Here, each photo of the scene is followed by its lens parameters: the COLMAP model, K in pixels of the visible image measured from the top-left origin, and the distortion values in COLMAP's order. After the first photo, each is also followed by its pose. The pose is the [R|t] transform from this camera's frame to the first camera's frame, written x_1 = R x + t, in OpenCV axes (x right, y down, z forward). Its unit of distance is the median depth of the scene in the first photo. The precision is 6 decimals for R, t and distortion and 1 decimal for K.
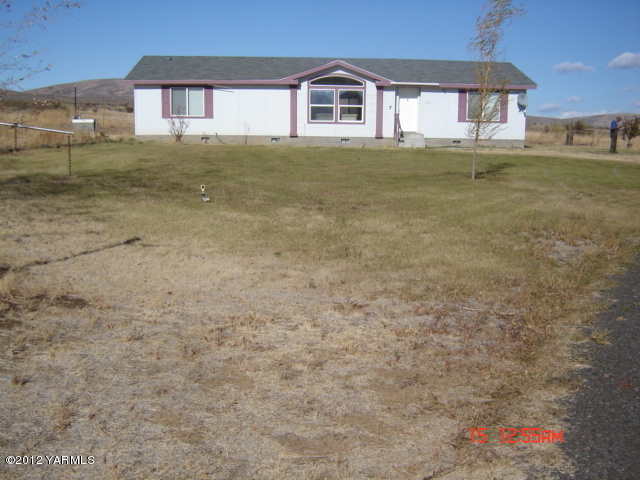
lens RADIAL K [[721.1, 0, 317.5], [0, 721.1, 237.9], [0, 0, 1]] dist [-0.121738, 0.000000]
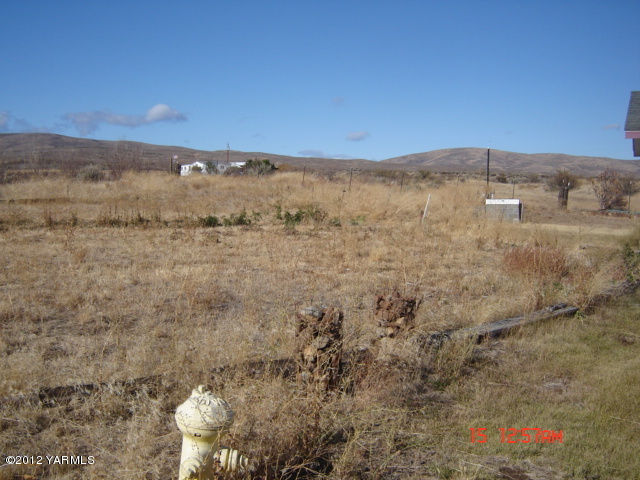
lens RADIAL K [[721.1, 0, 318.3], [0, 721.1, 237.3], [0, 0, 1]] dist [-0.121738, 0.000000]
pose [[0.890425, 0.019820, -0.454697, -0.231656], [-0.063040, 0.994792, -0.080088, -0.089999], [0.450742, 0.099977, 0.887038, 0.452920]]
